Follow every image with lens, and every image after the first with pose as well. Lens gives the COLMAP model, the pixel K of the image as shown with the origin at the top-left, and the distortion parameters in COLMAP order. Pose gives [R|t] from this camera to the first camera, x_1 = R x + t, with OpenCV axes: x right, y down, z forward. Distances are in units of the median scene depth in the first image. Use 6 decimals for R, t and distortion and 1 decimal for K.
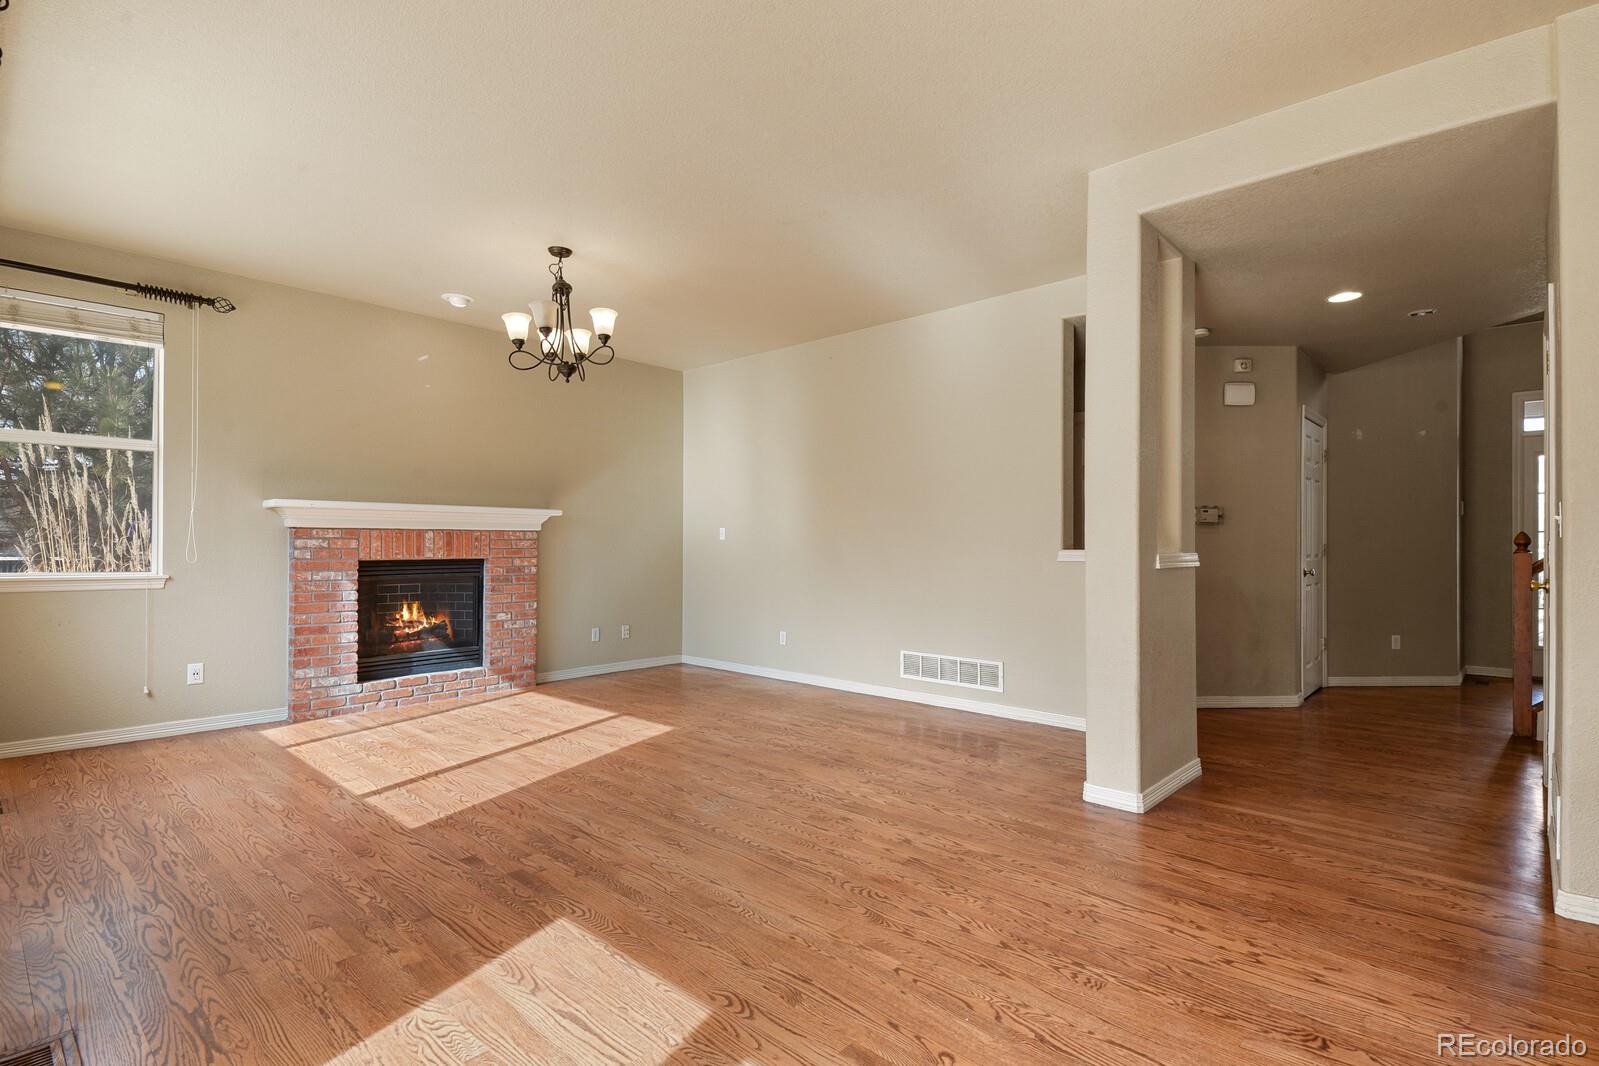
lens RADIAL K [[763.3, 0, 788.0], [0, 763.3, 530.8], [0, 0, 1]] dist [0.024905, -0.005615]
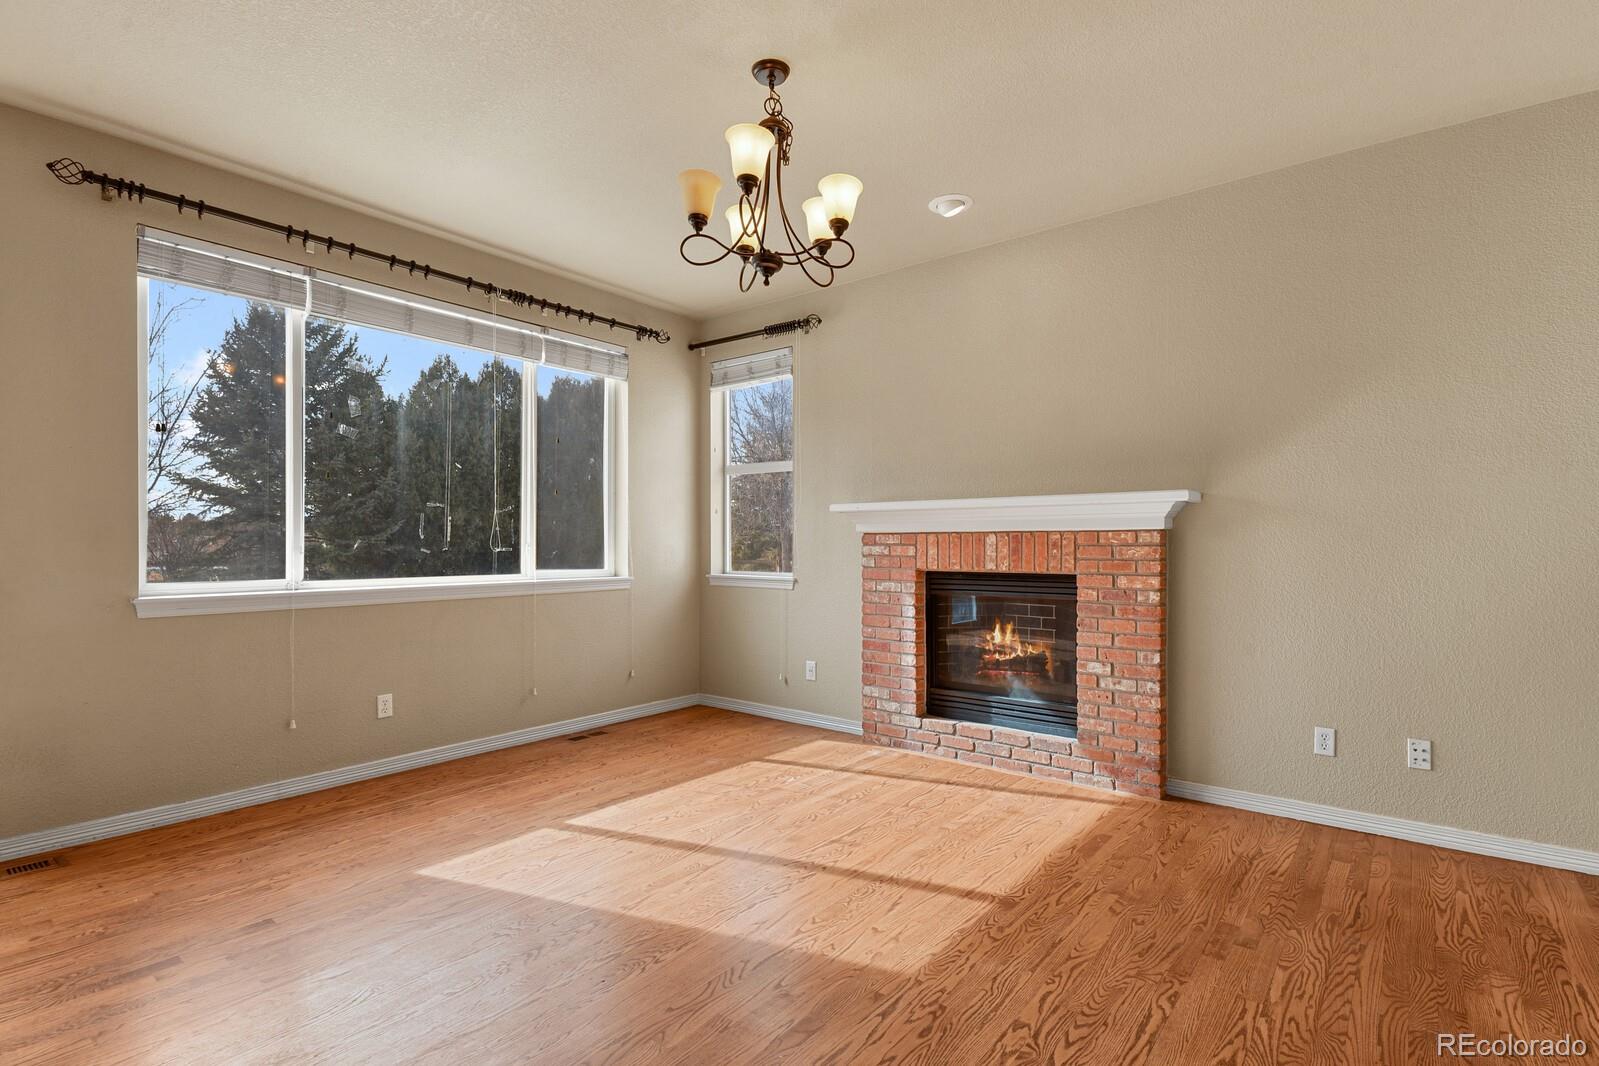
lens RADIAL K [[763.3, 0, 788.0], [0, 763.3, 538.7], [0, 0, 1]] dist [0.024905, -0.005615]
pose [[0.076771, -0.005695, -0.997032, 0.270254], [0.021203, 0.999767, -0.004078, 0.004240], [0.996823, -0.020827, 0.076874, 0.819185]]
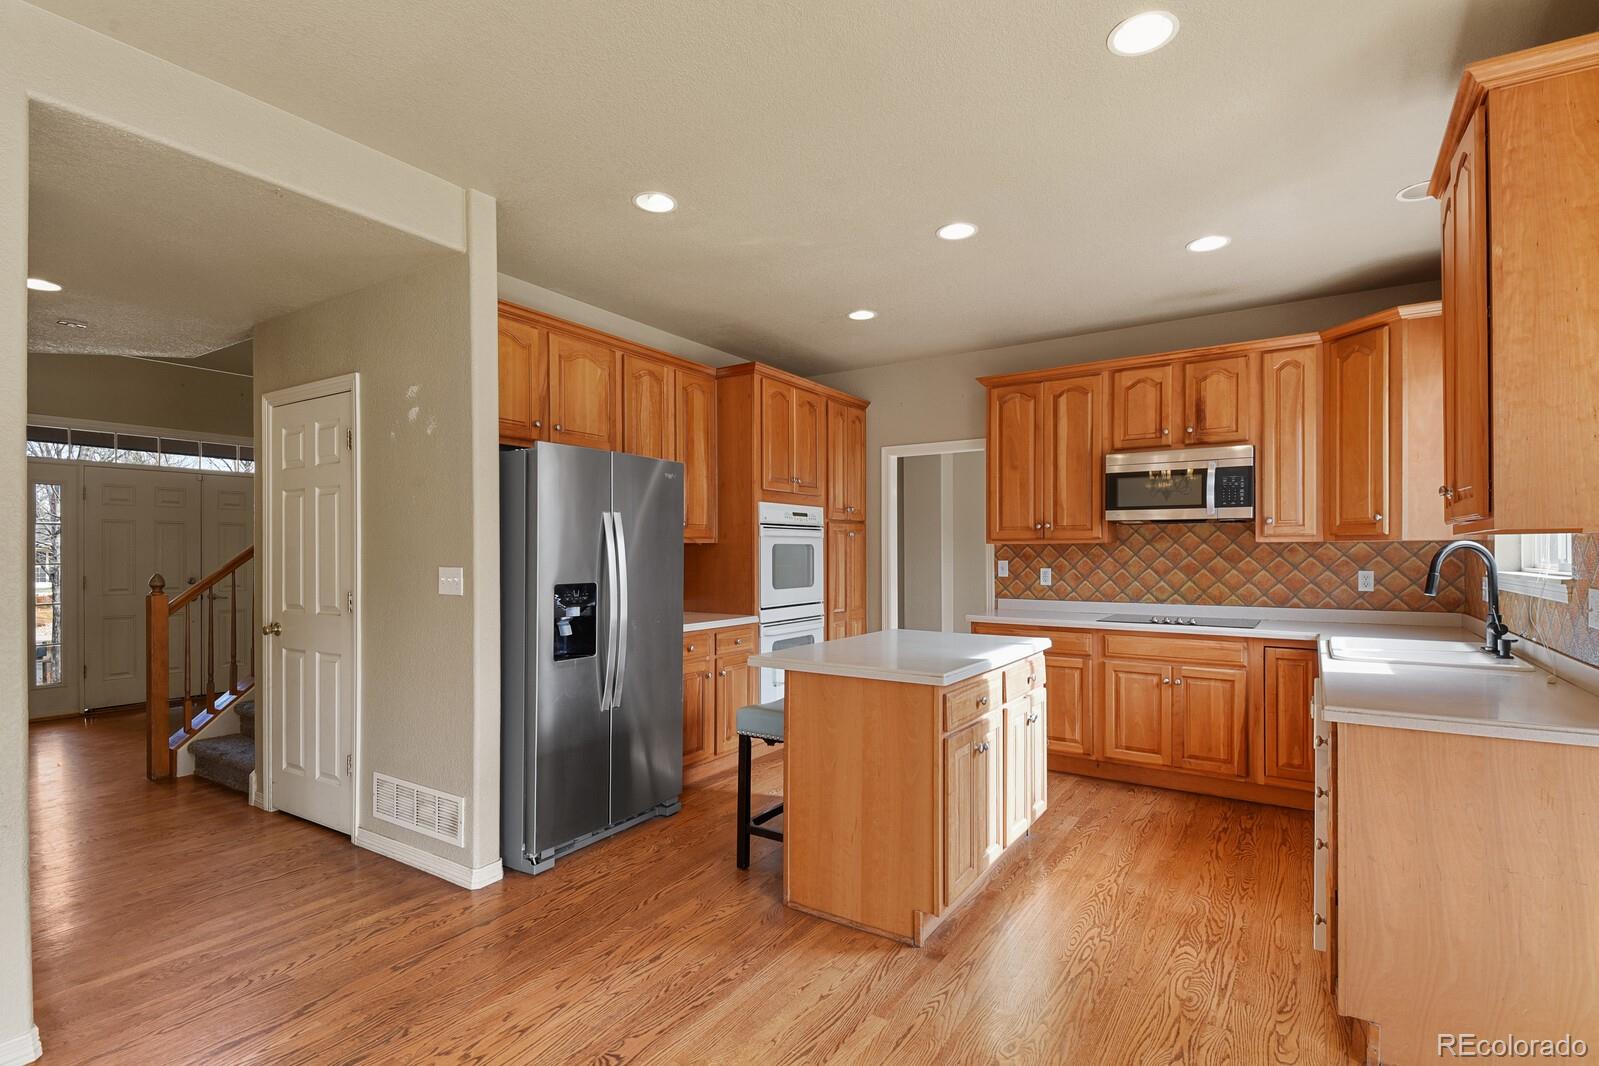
lens RADIAL K [[763.3, 0, 799.9], [0, 763.3, 546.1], [0, 0, 1]] dist [0.024905, -0.005615]
pose [[-0.158333, 0.006609, 0.987364, -0.180631], [-0.013529, 0.999869, -0.008862, -0.038710], [-0.987293, -0.014761, -0.158223, 0.315946]]
